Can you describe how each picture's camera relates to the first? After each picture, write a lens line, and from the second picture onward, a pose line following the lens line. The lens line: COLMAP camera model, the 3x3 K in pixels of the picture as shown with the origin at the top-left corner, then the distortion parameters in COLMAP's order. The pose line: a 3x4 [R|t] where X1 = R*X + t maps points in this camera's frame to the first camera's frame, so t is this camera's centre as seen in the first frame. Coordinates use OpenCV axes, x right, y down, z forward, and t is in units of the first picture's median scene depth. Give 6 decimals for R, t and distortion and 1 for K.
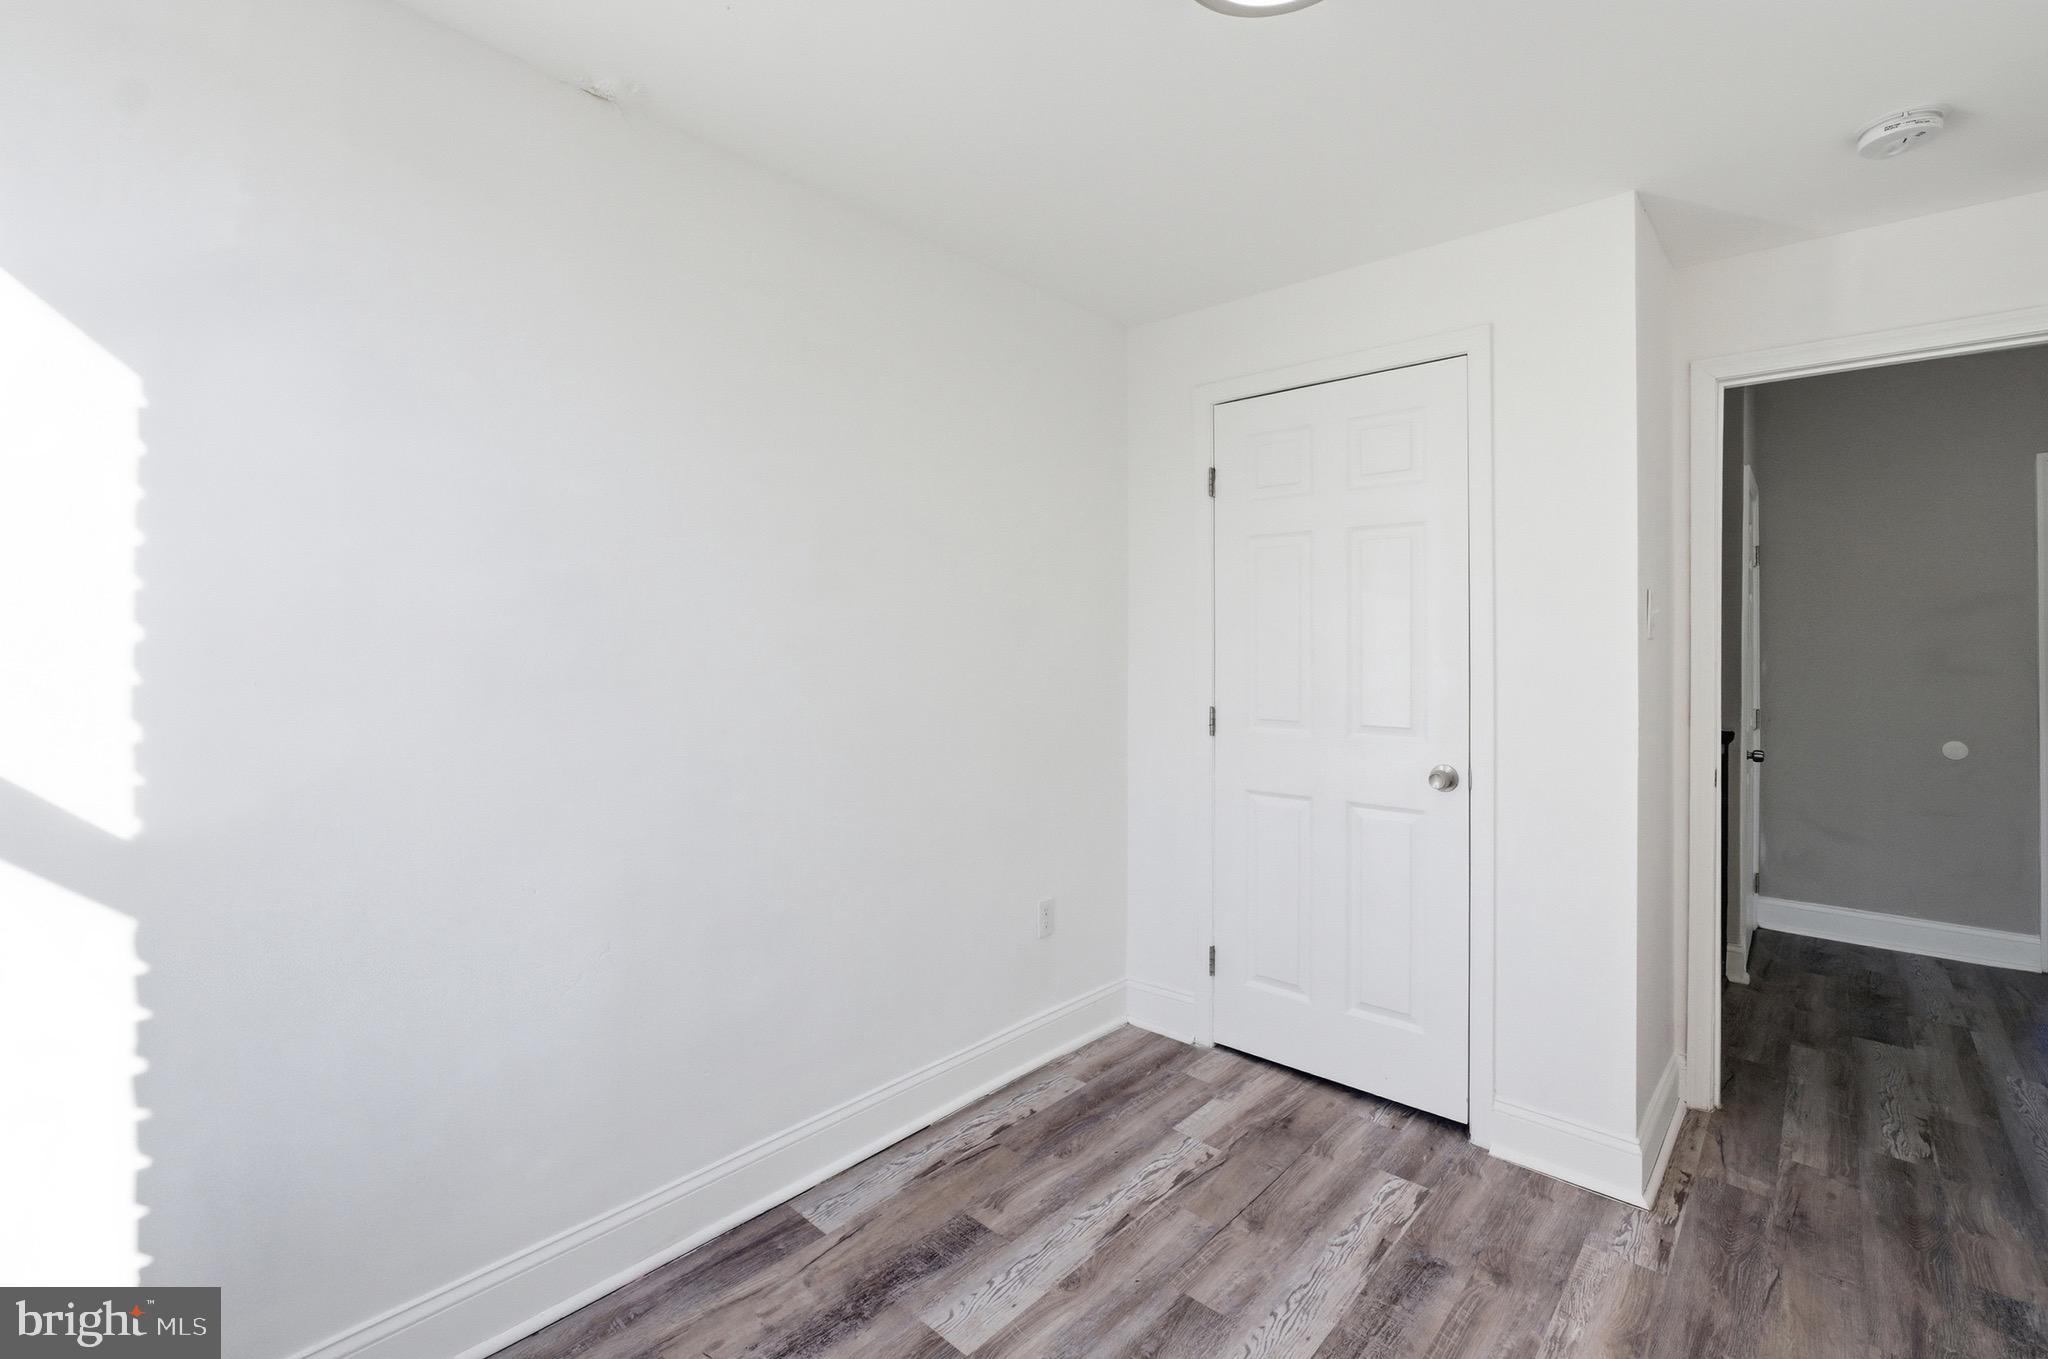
lens RADIAL K [[887.3, 0, 1018.4], [0, 887.3, 661.4], [0, 0, 1]] dist [-0.004417, -0.000599]
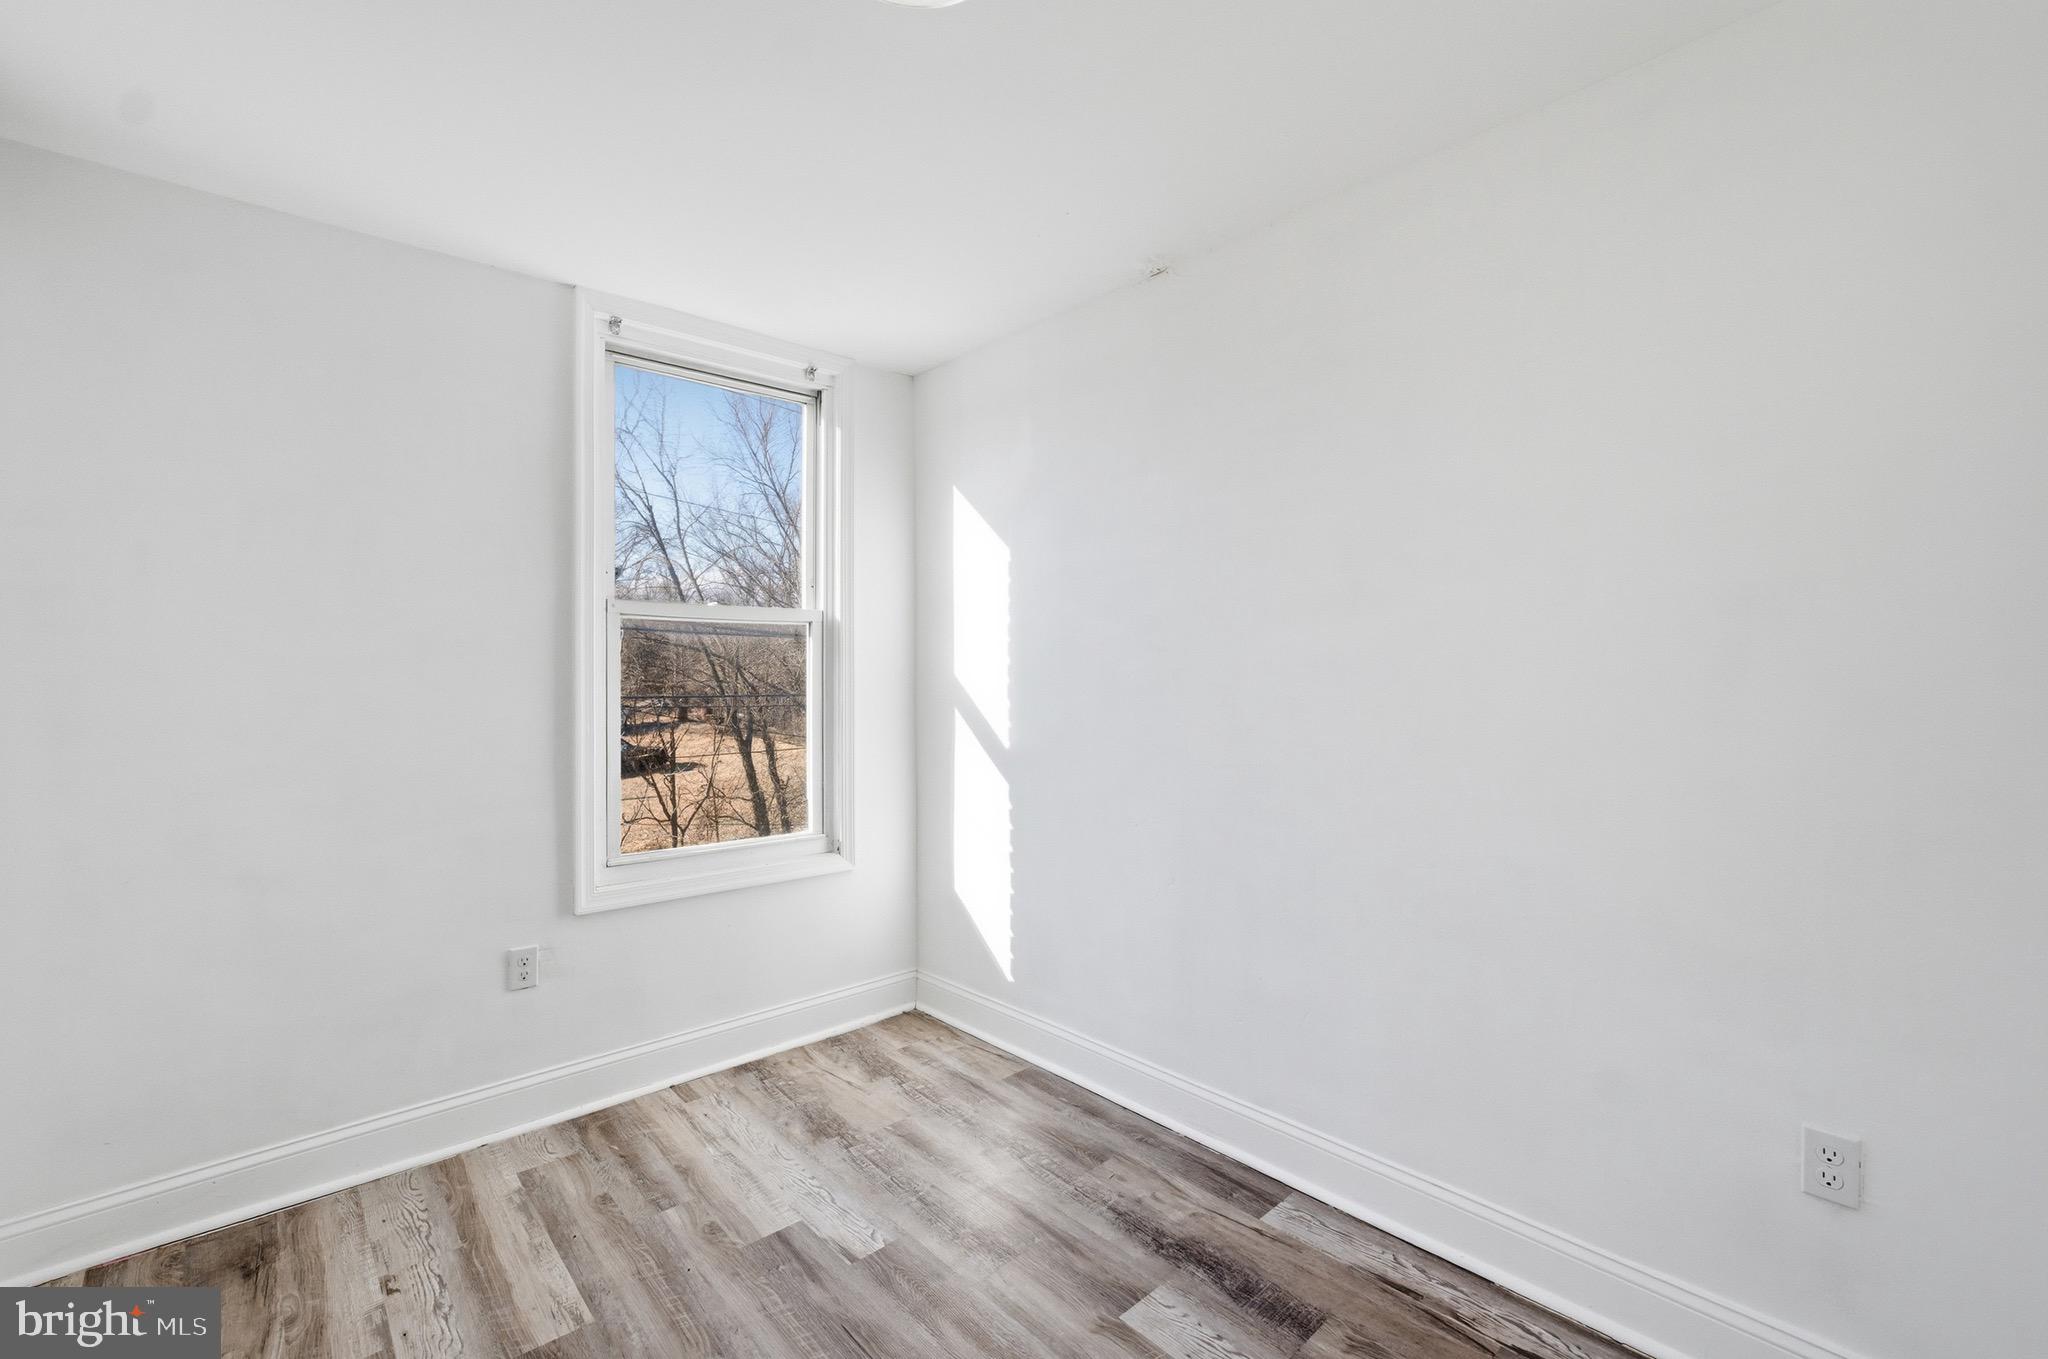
lens RADIAL K [[887.3, 0, 1013.3], [0, 887.3, 675.0], [0, 0, 1]] dist [-0.004417, -0.000599]
pose [[-0.110342, 0.000748, -0.993893, 0.913671], [-0.000364, 1.000000, 0.000793, 0.003475], [0.993894, 0.000449, -0.110341, 0.883008]]
